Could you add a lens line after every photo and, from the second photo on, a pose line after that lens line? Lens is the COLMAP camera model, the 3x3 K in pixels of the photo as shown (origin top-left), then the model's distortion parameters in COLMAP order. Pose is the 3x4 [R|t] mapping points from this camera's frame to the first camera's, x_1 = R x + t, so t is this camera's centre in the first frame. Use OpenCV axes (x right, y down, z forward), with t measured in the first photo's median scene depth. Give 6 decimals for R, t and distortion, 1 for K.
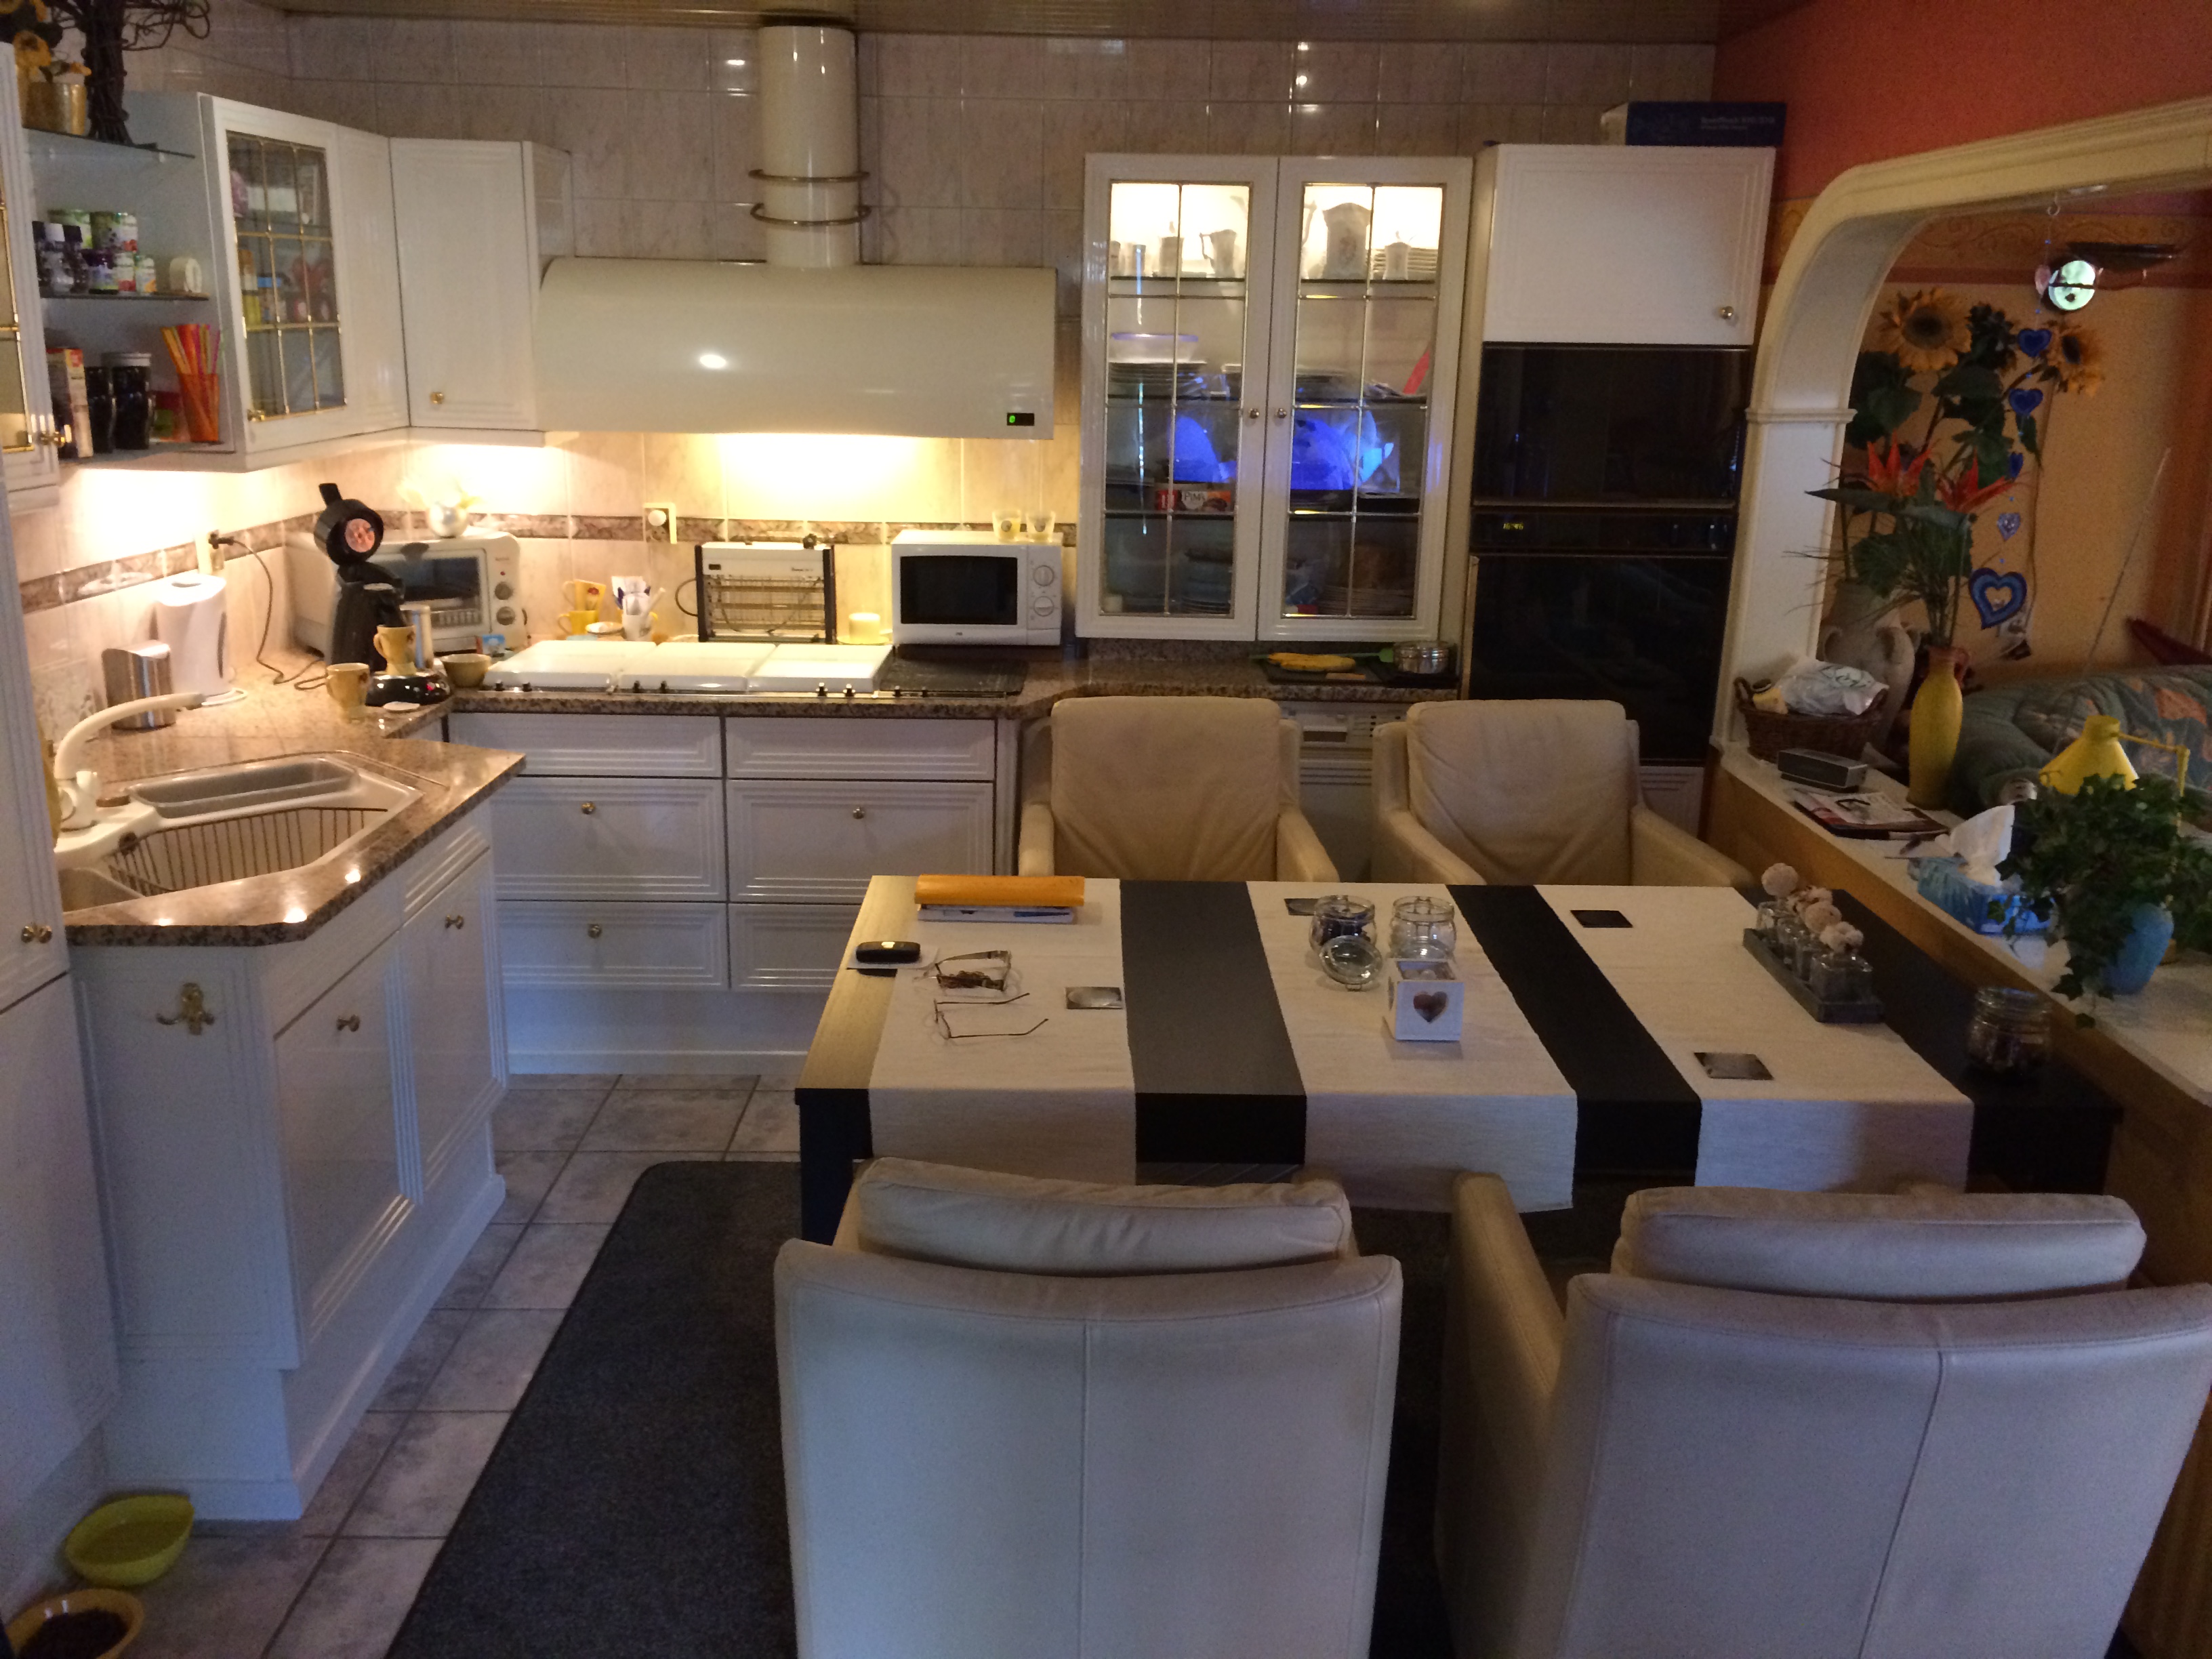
lens RADIAL K [[1883.7, 0, 1109.0], [0, 1883.7, 802.7], [0, 0, 1]] dist [0.090248, -0.134129]
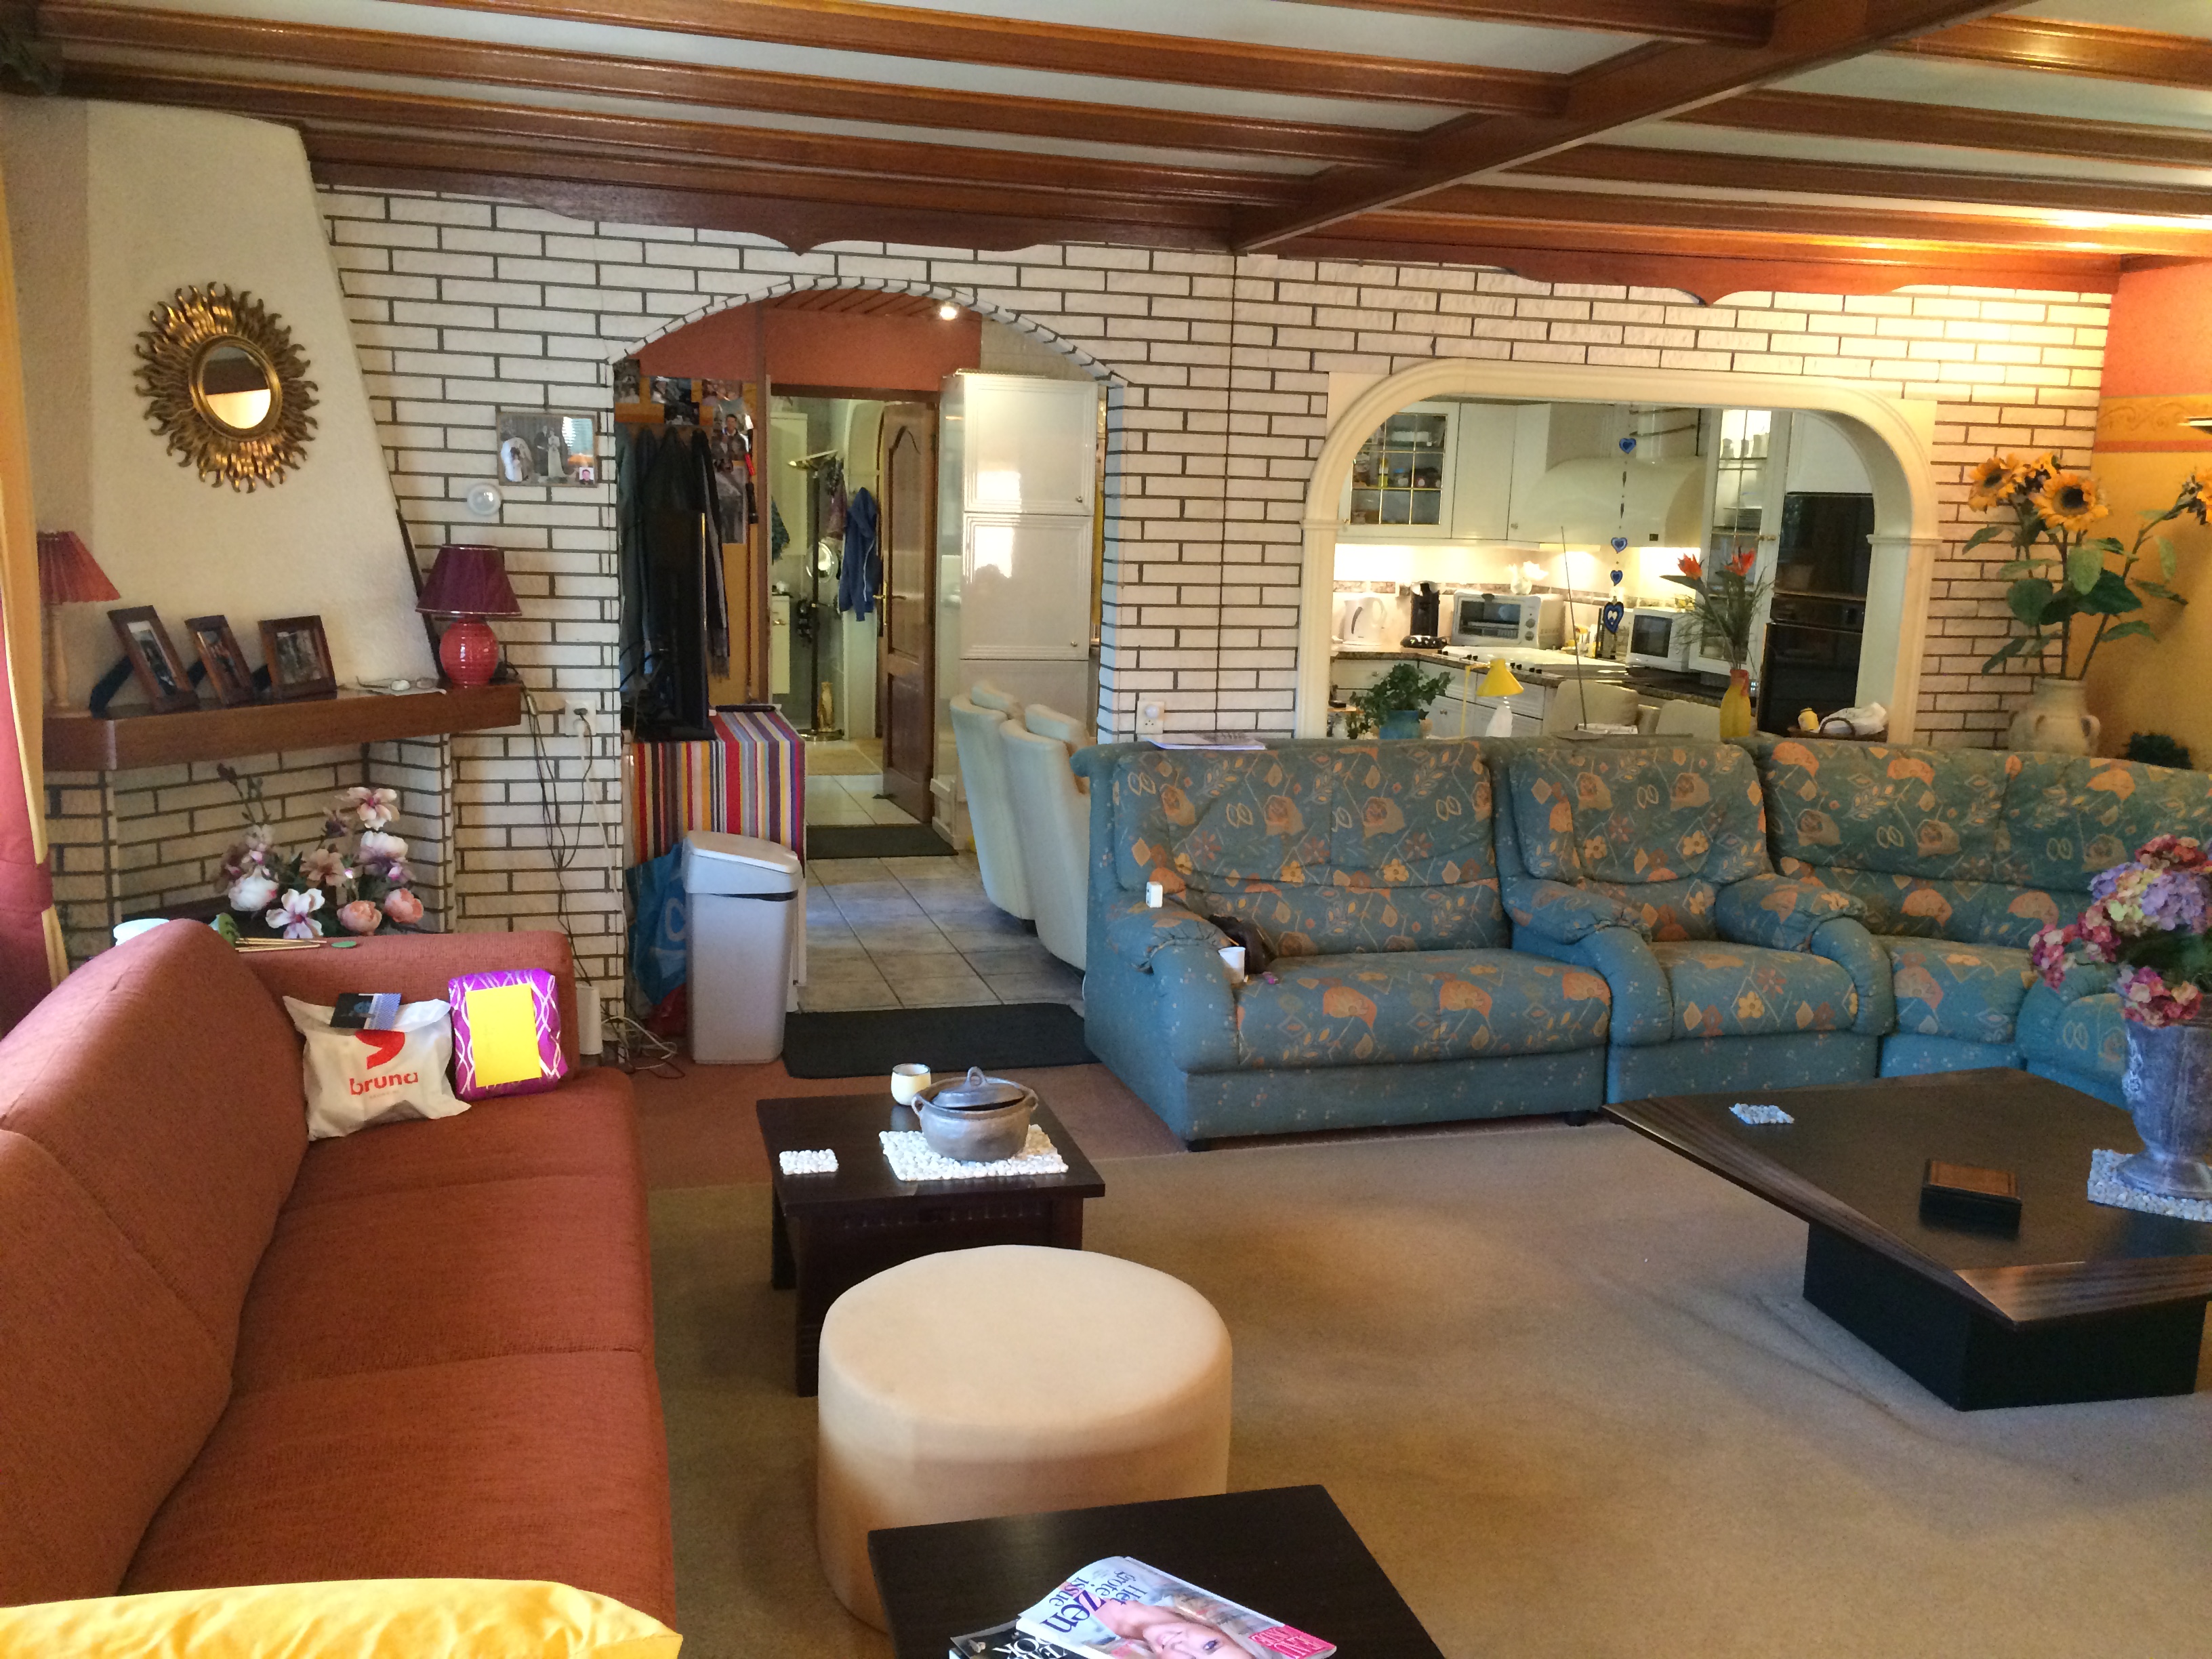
lens RADIAL K [[1883.7, 0, 1109.0], [0, 1883.7, 802.7], [0, 0, 1]] dist [0.090248, -0.134129]
pose [[0.261489, 0.147991, -0.953794, 1.468629], [-0.262382, 0.961862, 0.077309, 0.030026], [0.928859, 0.230043, 0.290346, 0.070600]]
